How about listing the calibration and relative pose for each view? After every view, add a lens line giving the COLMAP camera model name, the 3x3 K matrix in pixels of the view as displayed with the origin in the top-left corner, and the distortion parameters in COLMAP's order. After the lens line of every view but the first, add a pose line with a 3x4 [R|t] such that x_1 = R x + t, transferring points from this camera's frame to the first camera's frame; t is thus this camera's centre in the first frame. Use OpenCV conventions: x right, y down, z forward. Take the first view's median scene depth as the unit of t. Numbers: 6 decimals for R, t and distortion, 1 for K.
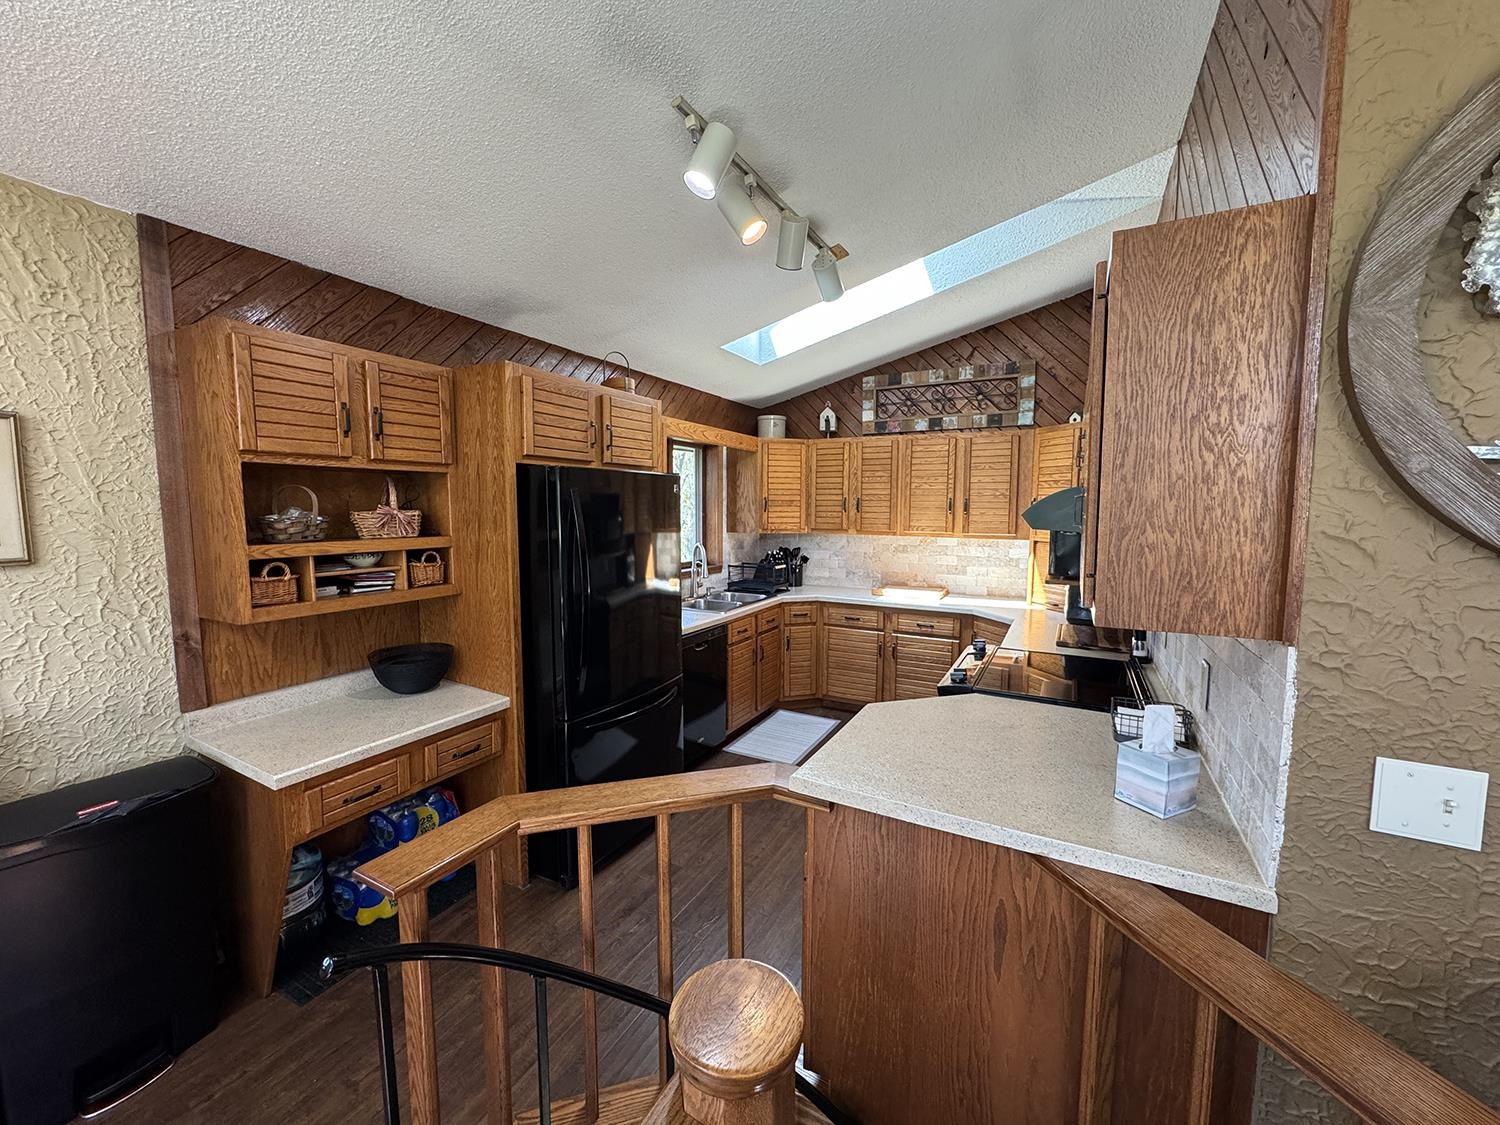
lens RADIAL K [[598.1, 0, 747.2], [0, 598.1, 558.4], [0, 0, 1]] dist [-0.004115, 0.000581]
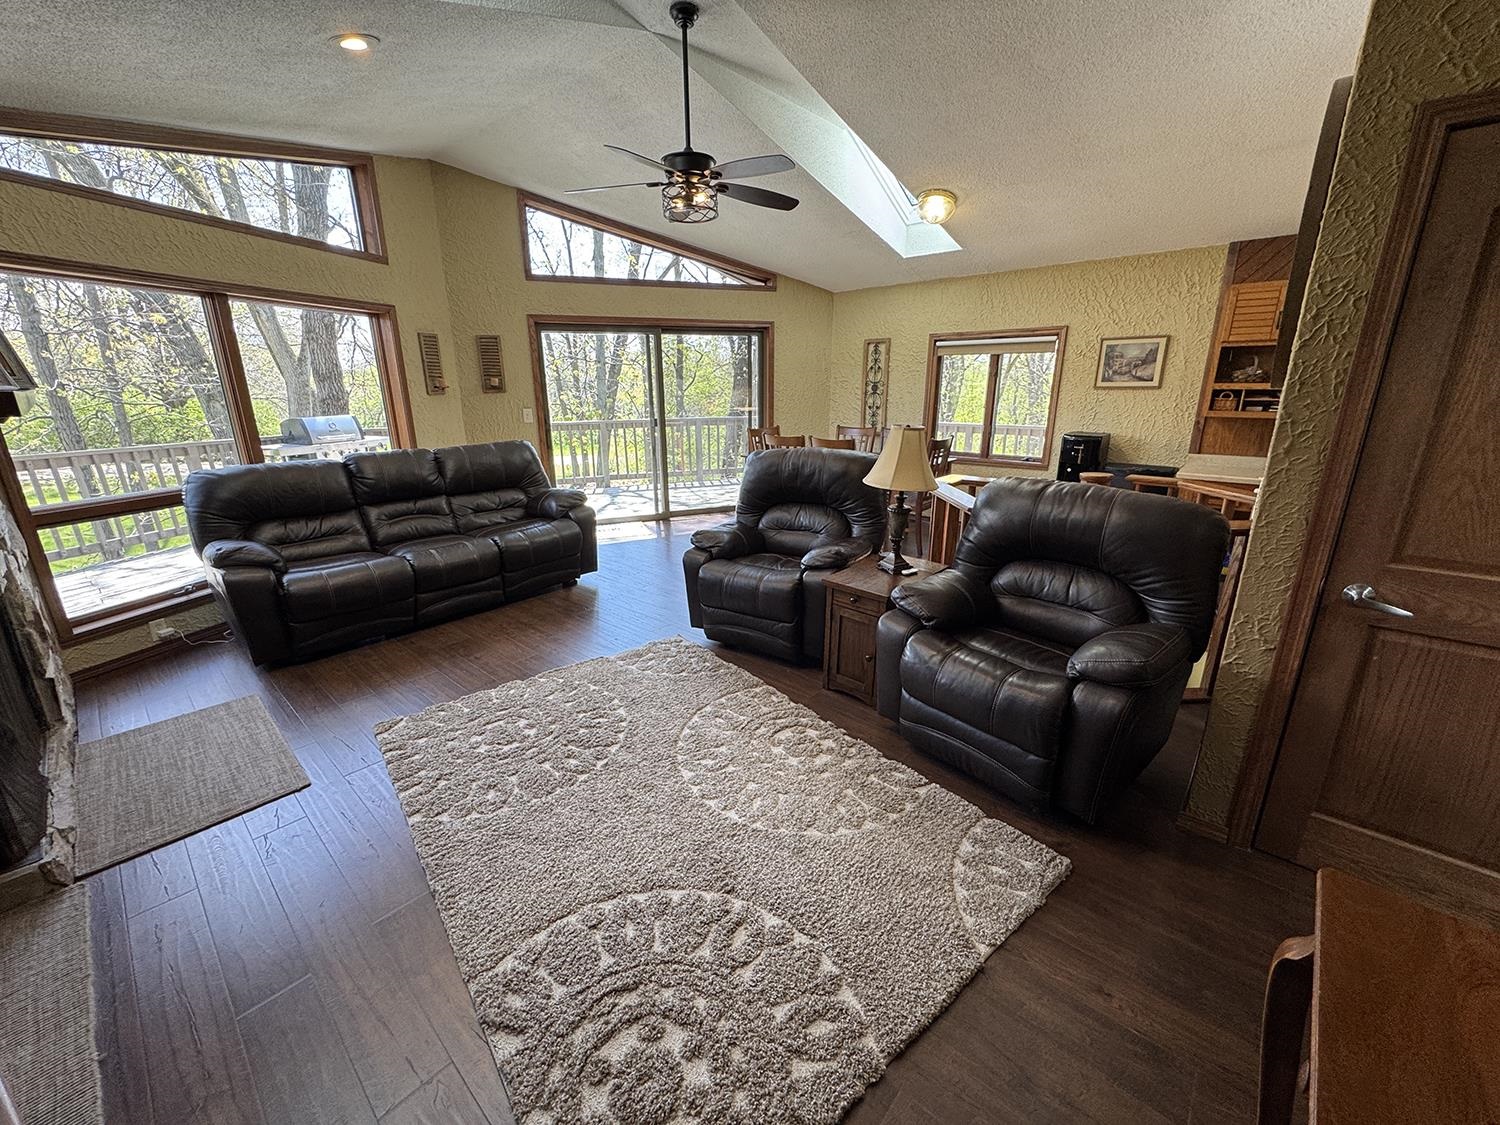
lens RADIAL K [[598.1, 0, 754.9], [0, 598.1, 560.3], [0, 0, 1]] dist [-0.004115, 0.000581]
pose [[-0.223569, 0.274263, -0.935306, 0.867057], [-0.080062, 0.951185, 0.298057, 0.038125], [0.971394, 0.141518, -0.190697, -0.104125]]
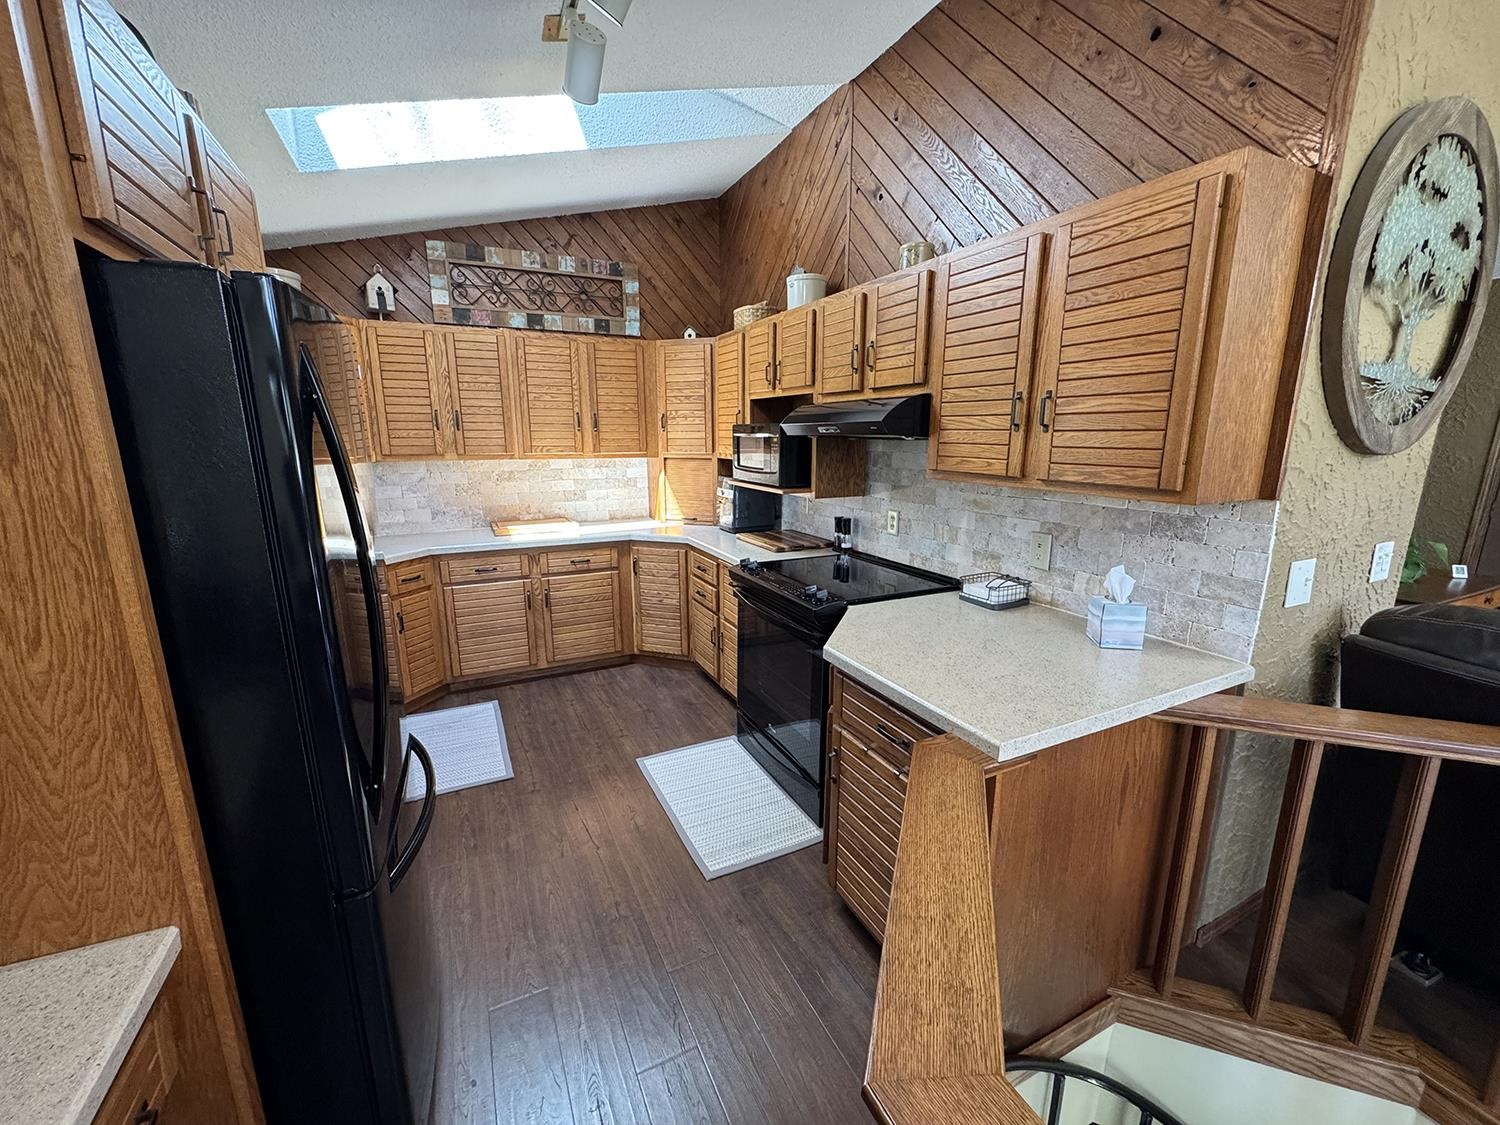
lens RADIAL K [[598.1, 0, 749.4], [0, 598.1, 559.3], [0, 0, 1]] dist [-0.004115, 0.000581]
pose [[0.578549, -0.171729, 0.797365, -0.248019], [0.075054, 0.984646, 0.157606, -0.008989], [-0.812187, -0.031337, 0.582555, 0.285590]]
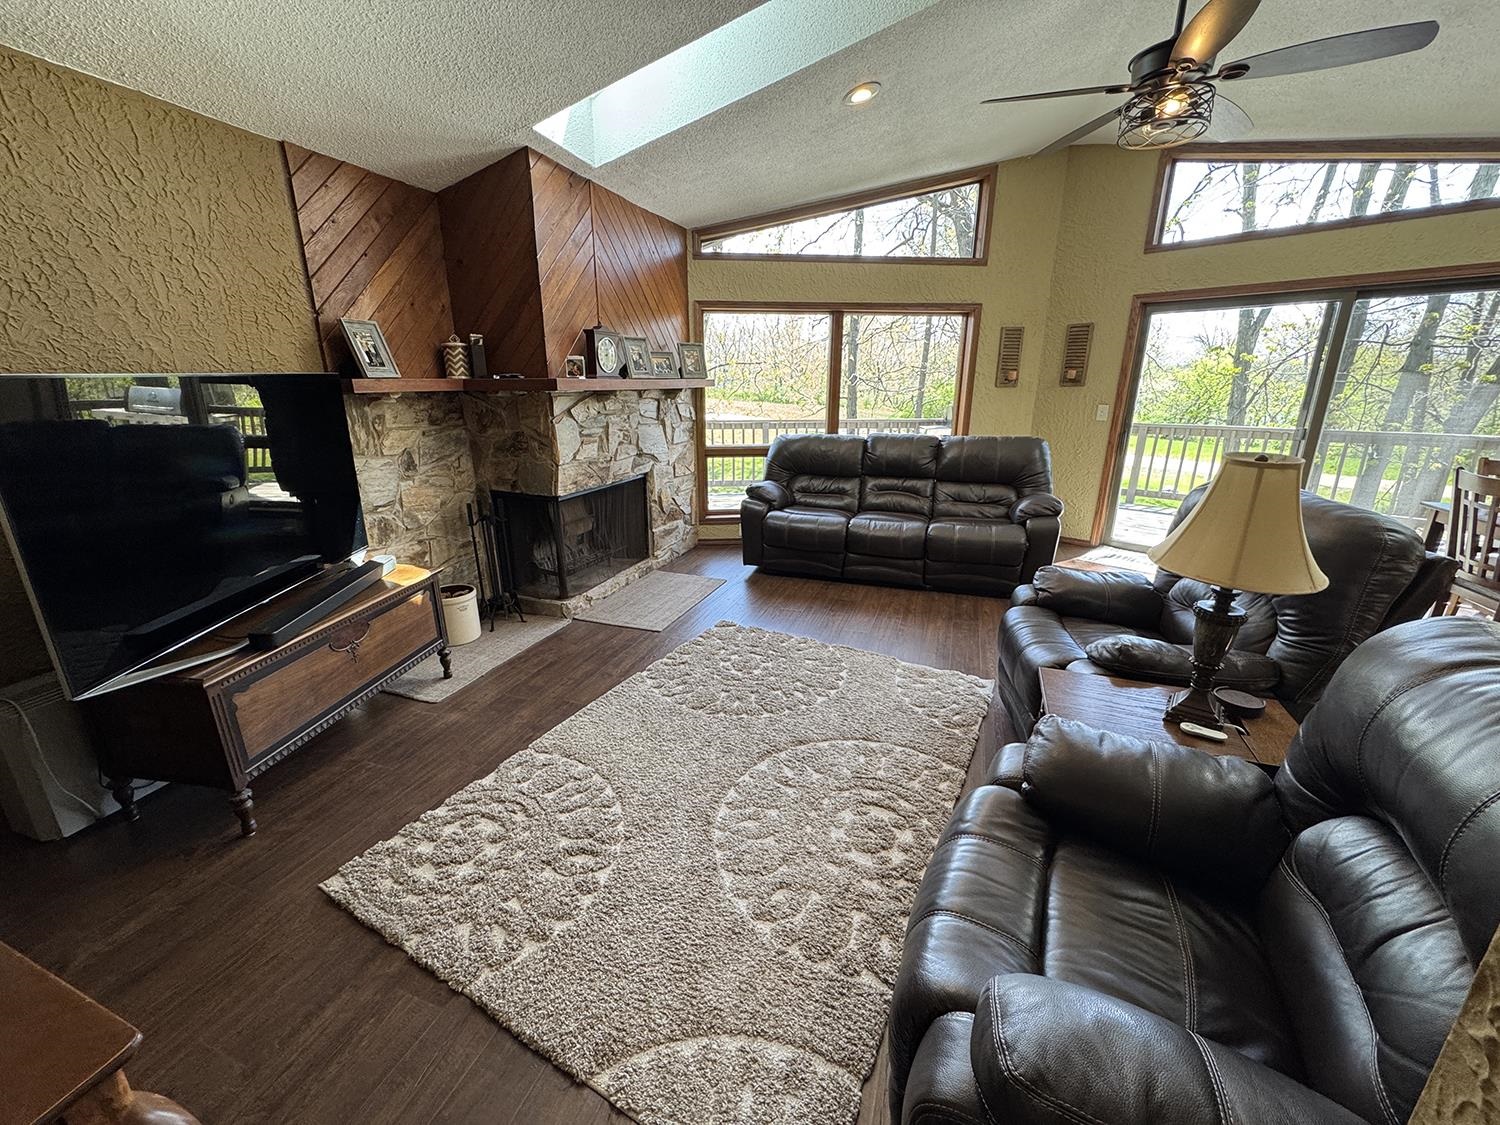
lens RADIAL K [[598.1, 0, 745.9], [0, 598.1, 563.4], [0, 0, 1]] dist [-0.004115, 0.000581]
pose [[-0.988354, 0.044783, -0.145435, 0.515328], [-0.012715, 0.928071, 0.372186, 0.015959], [0.151642, 0.369701, -0.916693, 0.185687]]
